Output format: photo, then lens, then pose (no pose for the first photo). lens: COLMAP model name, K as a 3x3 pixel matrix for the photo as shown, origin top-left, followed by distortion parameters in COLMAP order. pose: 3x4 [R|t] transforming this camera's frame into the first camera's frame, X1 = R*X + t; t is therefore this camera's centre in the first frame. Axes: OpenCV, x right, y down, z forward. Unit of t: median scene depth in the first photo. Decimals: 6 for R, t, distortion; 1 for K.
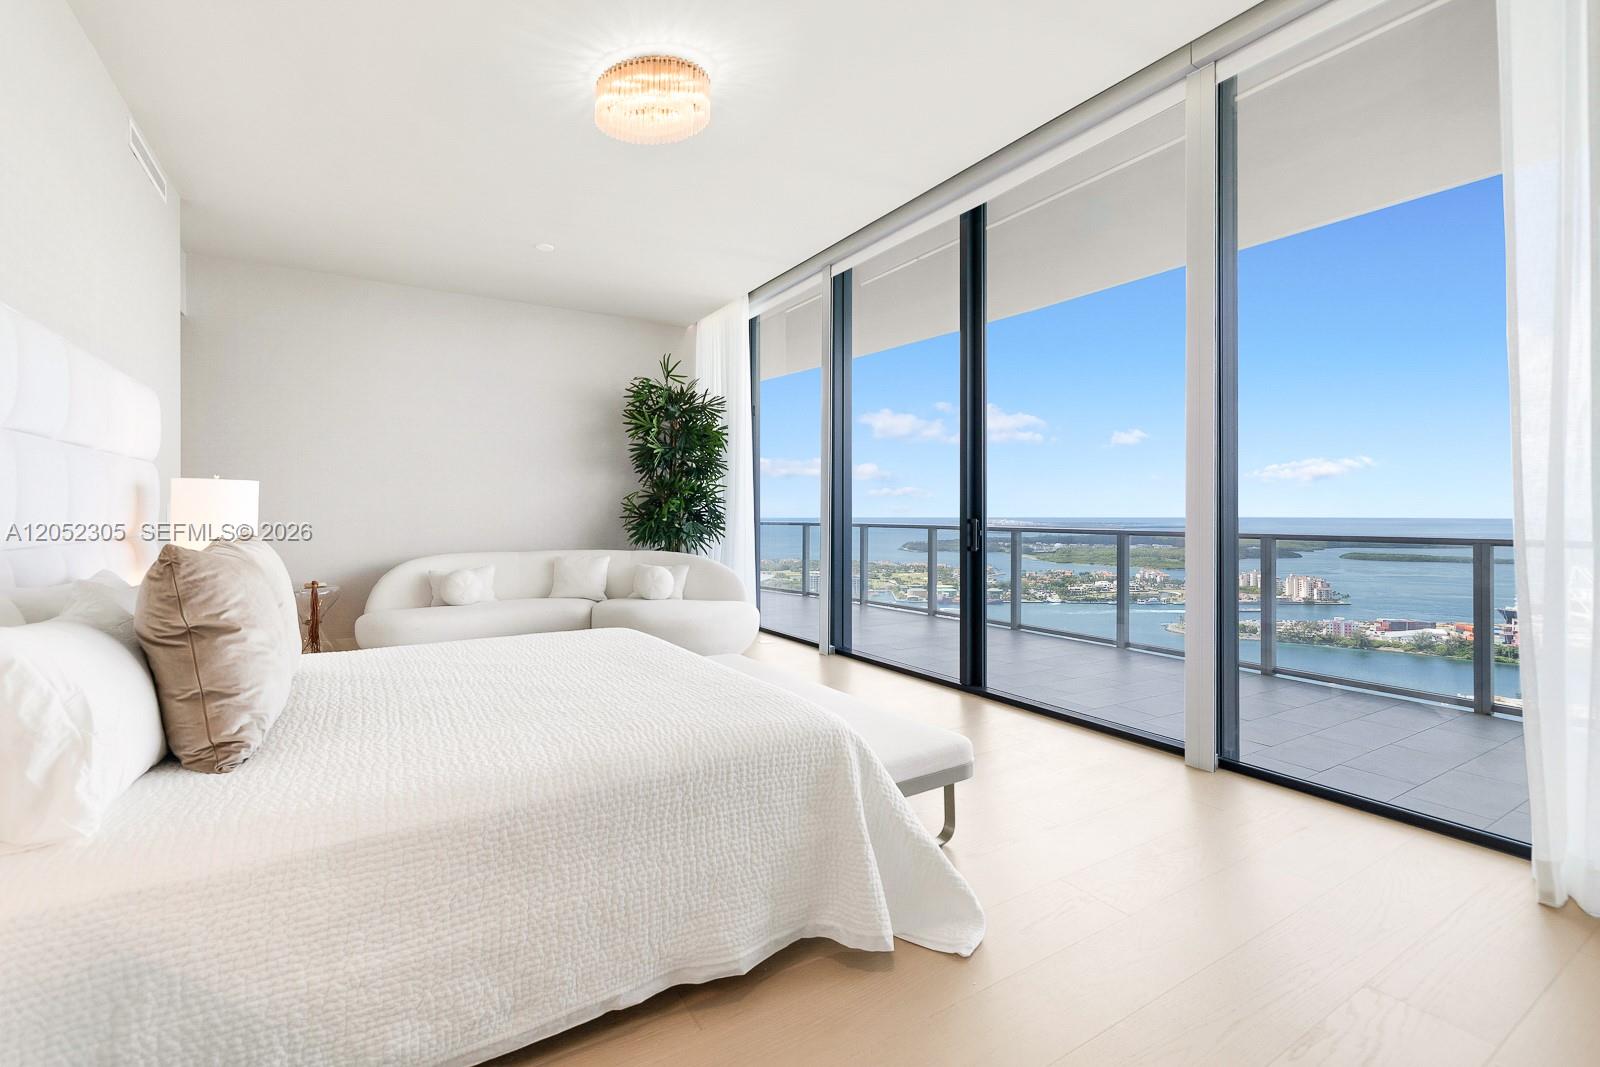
lens RADIAL K [[711.5, 0, 791.3], [0, 711.5, 522.2], [0, 0, 1]] dist [-0.000613, 0.000054]
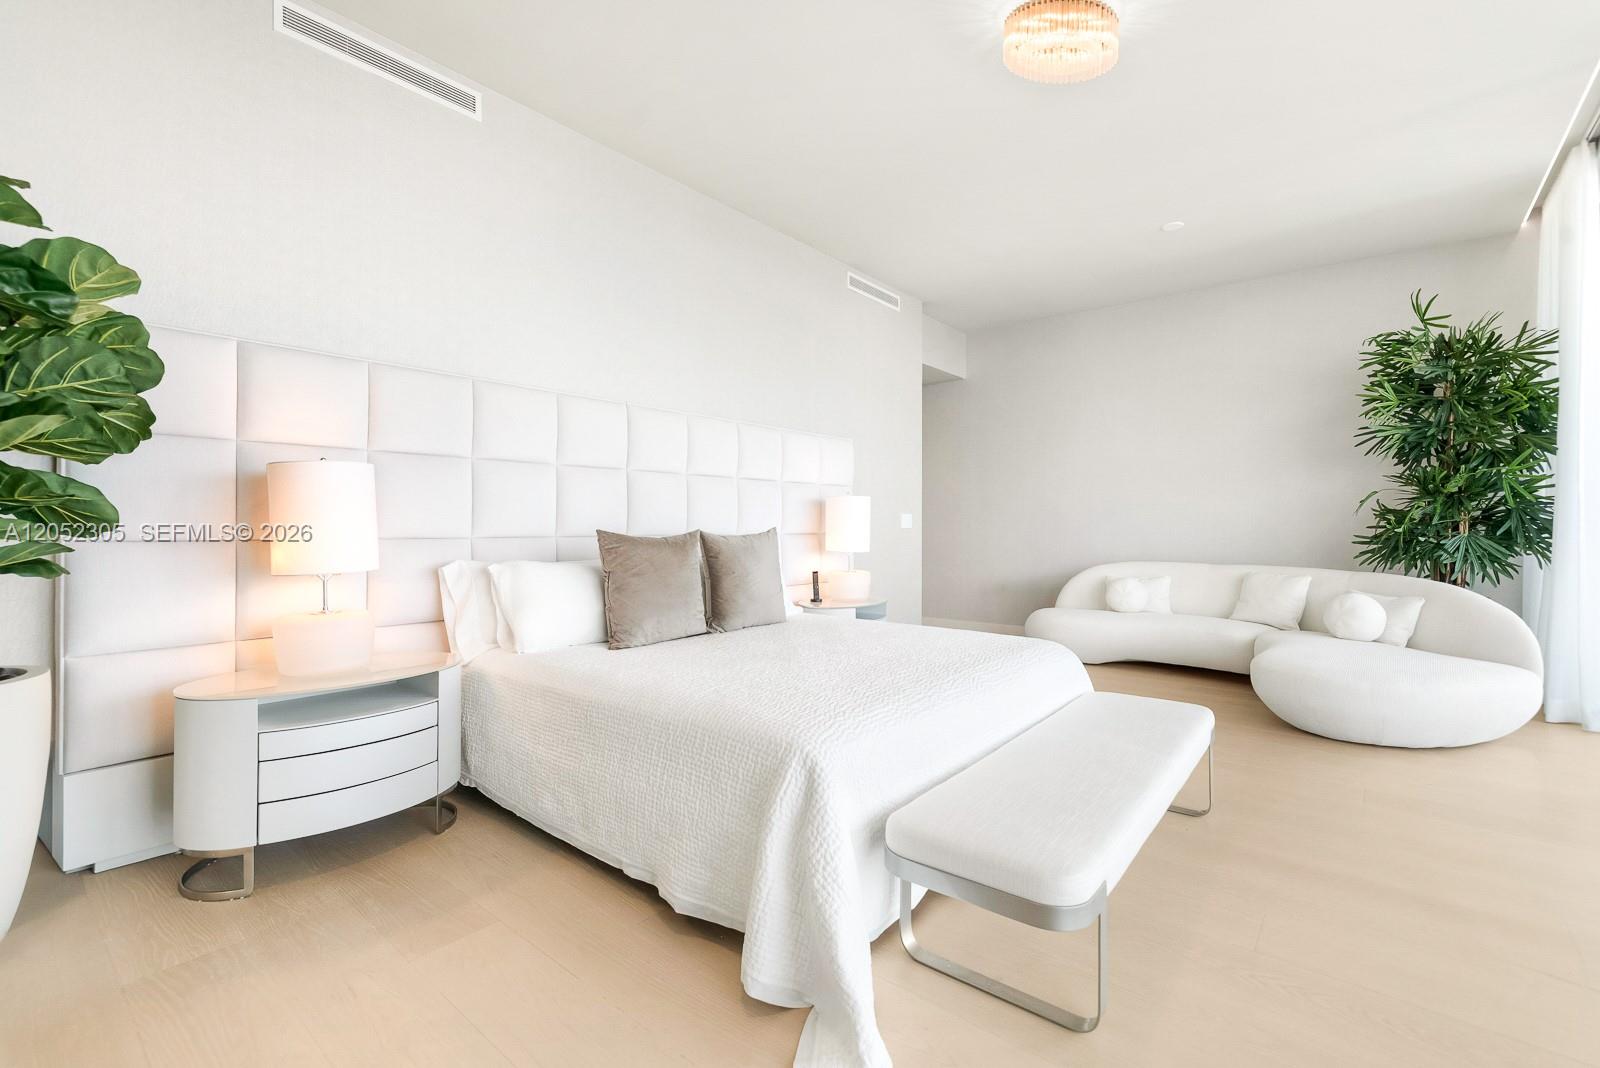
lens RADIAL K [[691.6, 0, 795.8], [0, 691.6, 524.8], [0, 0, 1]] dist [-0.001074, 0.000232]
pose [[0.313241, 0.003666, -0.949667, 0.304838], [-0.016457, 0.999863, -0.001568, 0.002149], [0.949531, 0.016120, 0.313258, 0.238102]]
